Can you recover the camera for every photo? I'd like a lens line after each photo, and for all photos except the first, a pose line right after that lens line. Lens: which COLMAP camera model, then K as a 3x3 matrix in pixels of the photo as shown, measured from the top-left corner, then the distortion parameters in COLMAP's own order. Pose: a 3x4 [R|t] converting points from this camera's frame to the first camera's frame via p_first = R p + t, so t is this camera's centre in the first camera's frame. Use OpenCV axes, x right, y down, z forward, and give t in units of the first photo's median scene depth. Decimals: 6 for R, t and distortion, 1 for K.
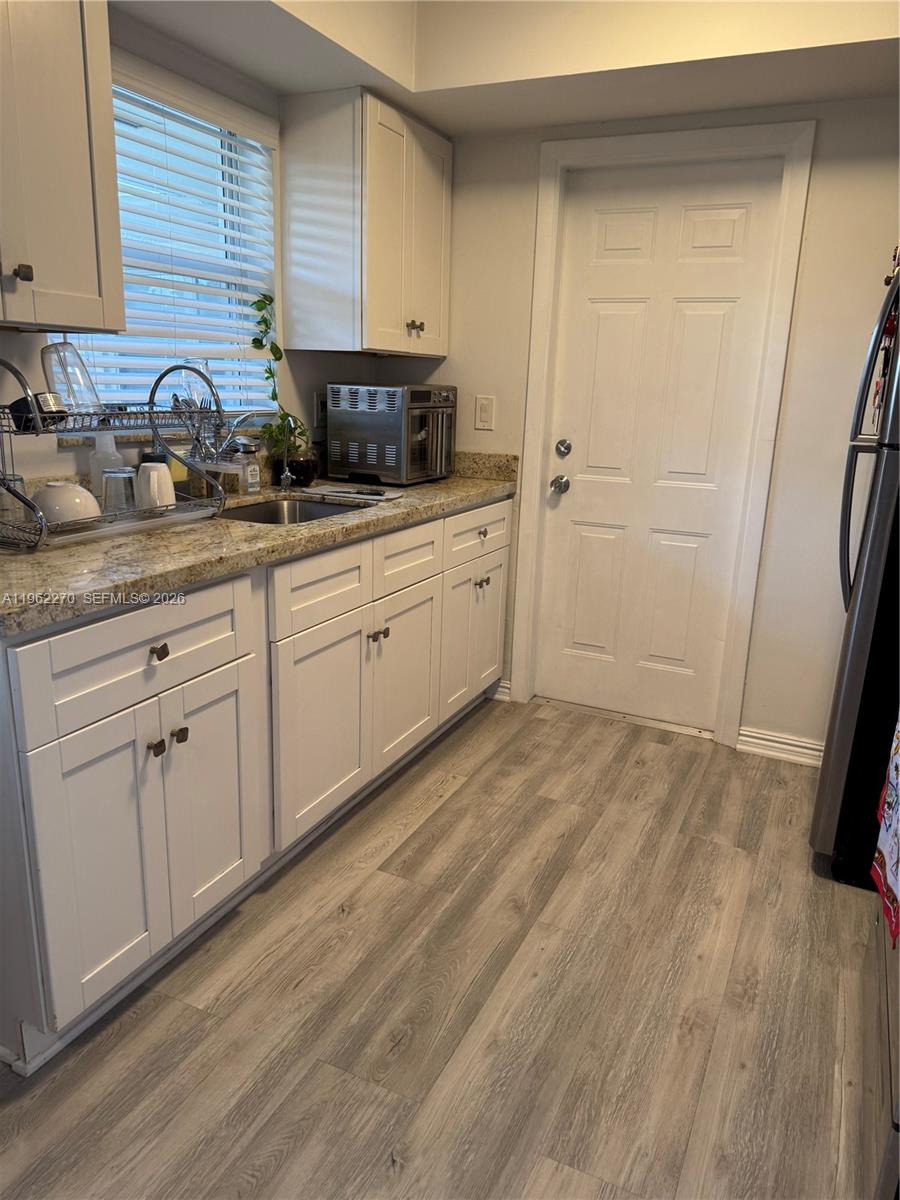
lens RADIAL K [[845.3, 0, 454.9], [0, 845.3, 603.6], [0, 0, 1]] dist [0.130080, -0.210178]
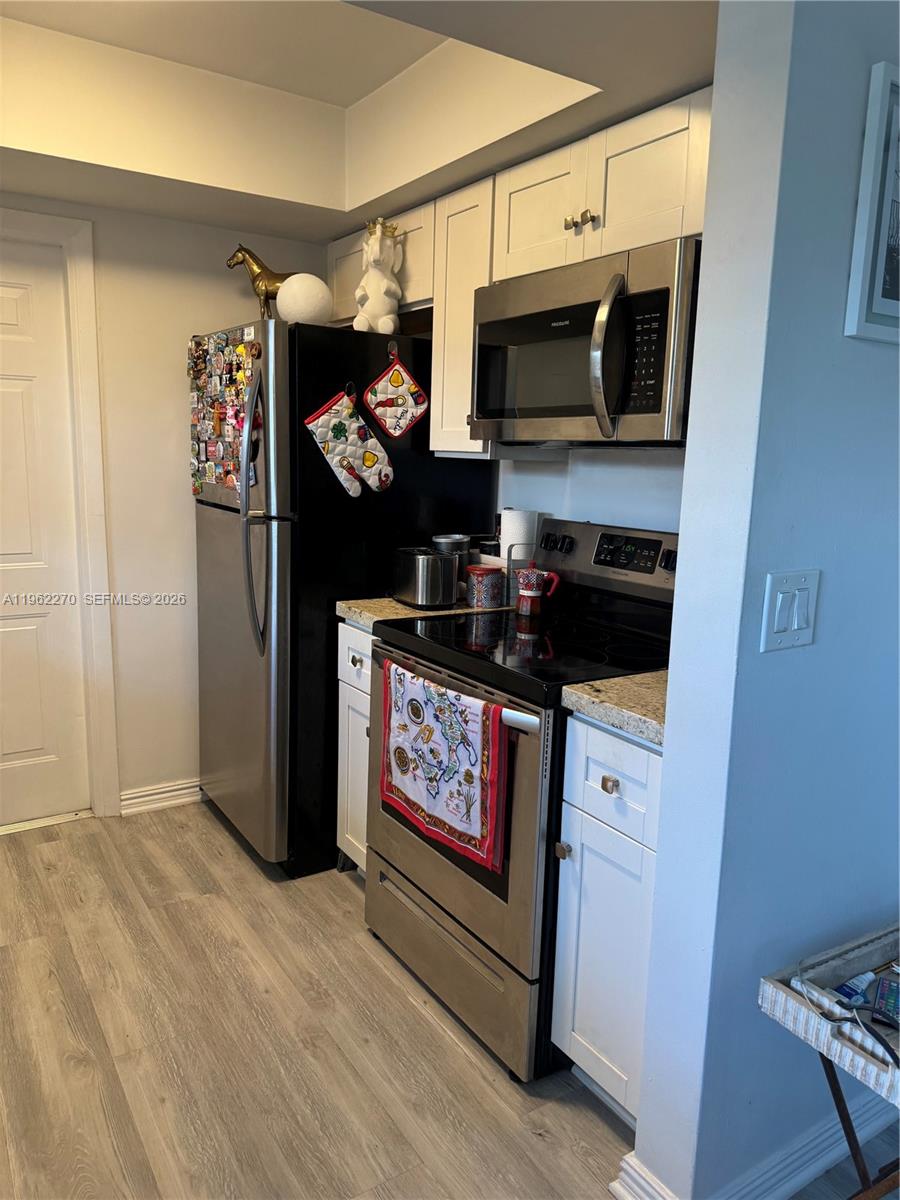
lens RADIAL K [[851.2, 0, 450.0], [0, 851.2, 600.0], [0, 0, 1]] dist [0.093308, -0.110617]
pose [[0.529114, -0.165407, 0.832273, -0.303546], [0.209361, 0.975943, 0.060859, -0.066060], [-0.822317, 0.142044, 0.551015, 0.094519]]
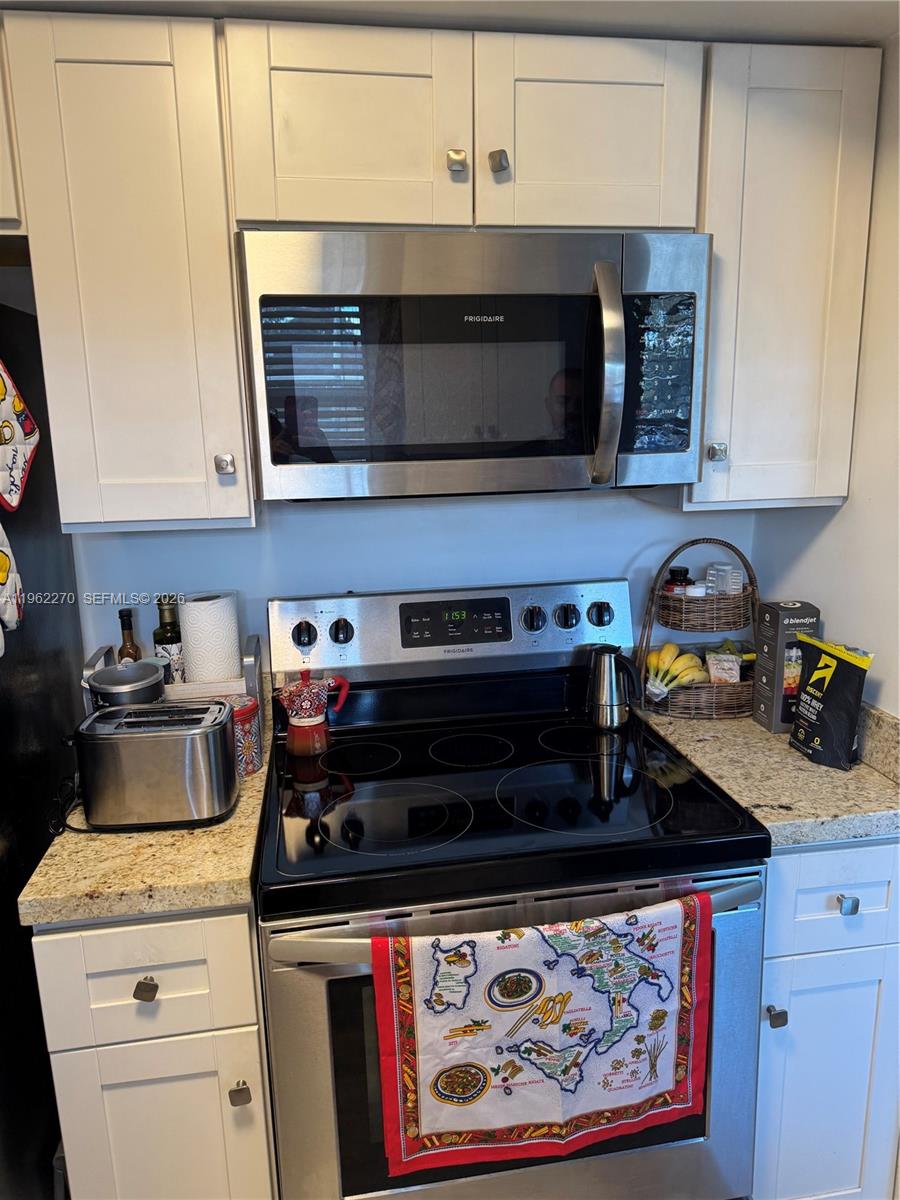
lens RADIAL K [[854.1, 0, 449.4], [0, 854.1, 588.1], [0, 0, 1]] dist [0.001479, -0.000754]
pose [[-0.565266, -0.195374, 0.801439, -0.017155], [0.213887, 0.903609, 0.371138, -0.269699], [-0.796698, 0.381209, -0.468991, 0.664697]]
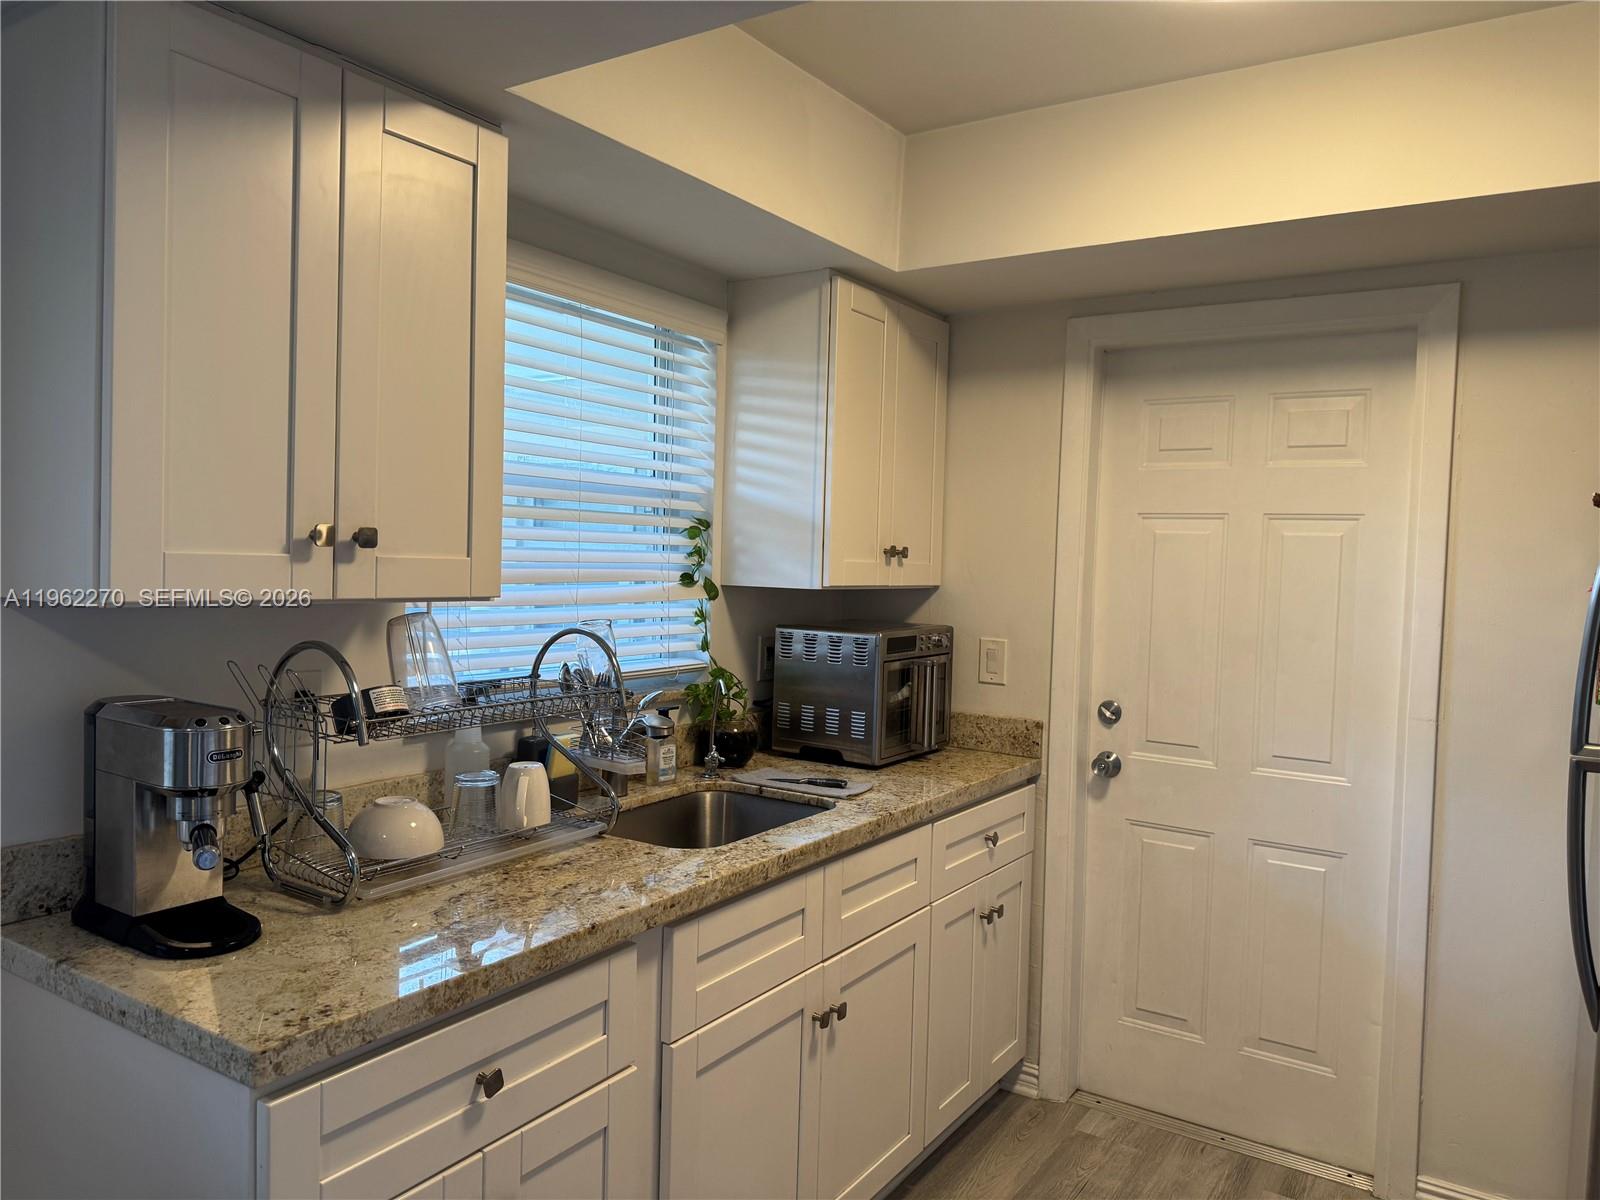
lens RADIAL K [[1127.0, 0, 795.0], [0, 1127.0, 603.4], [0, 0, 1]] dist [0.130080, -0.210178]
pose [[0.989341, 0.001216, -0.145612, 0.010381], [-0.033220, 0.975482, -0.217559, -0.069369], [0.141778, 0.220077, 0.965124, 0.055042]]
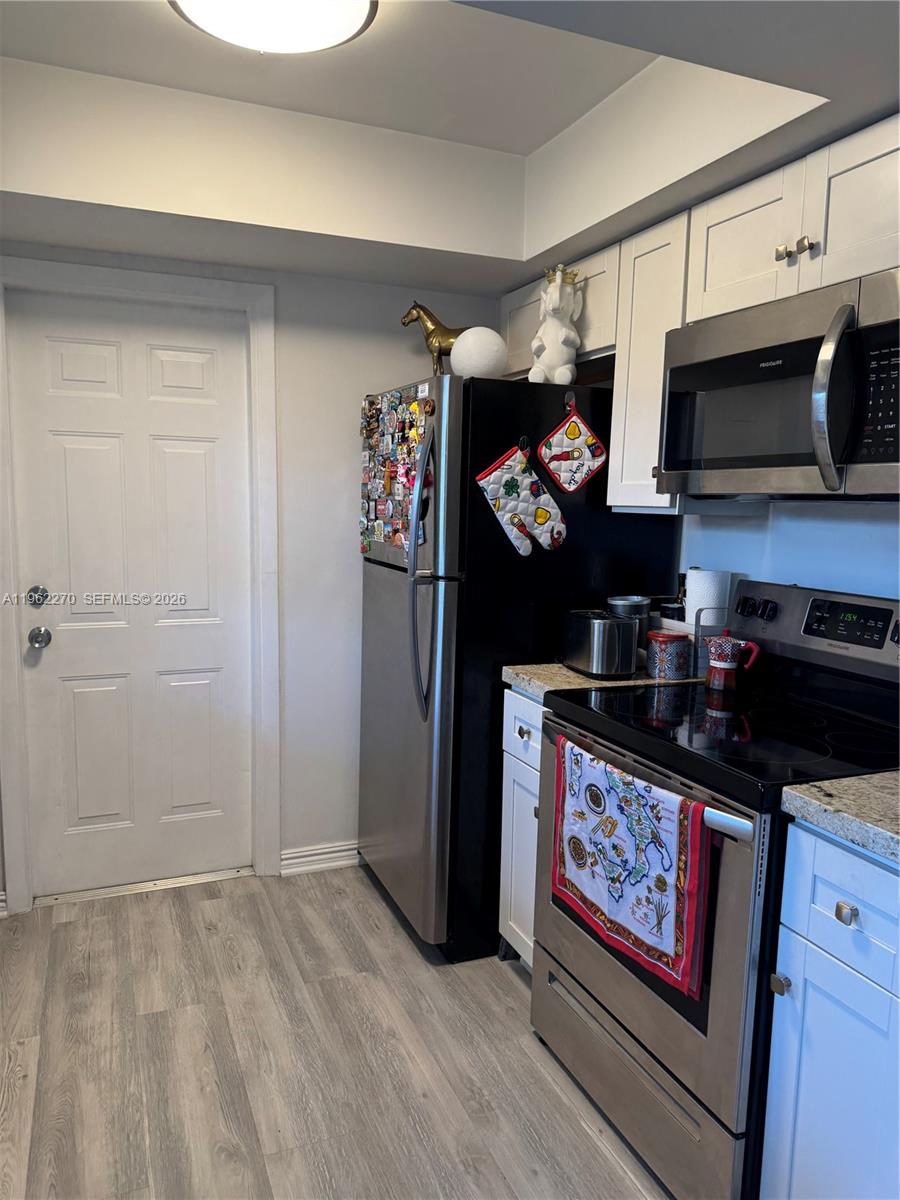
lens RADIAL K [[847.2, 0, 446.3], [0, 847.2, 602.1], [0, 0, 1]] dist [0.070622, -0.088477]
pose [[0.674022, -0.109462, 0.730556, -0.260440], [0.193513, 0.980588, -0.031614, -0.082244], [-0.712914, 0.162680, 0.682121, 0.148722]]
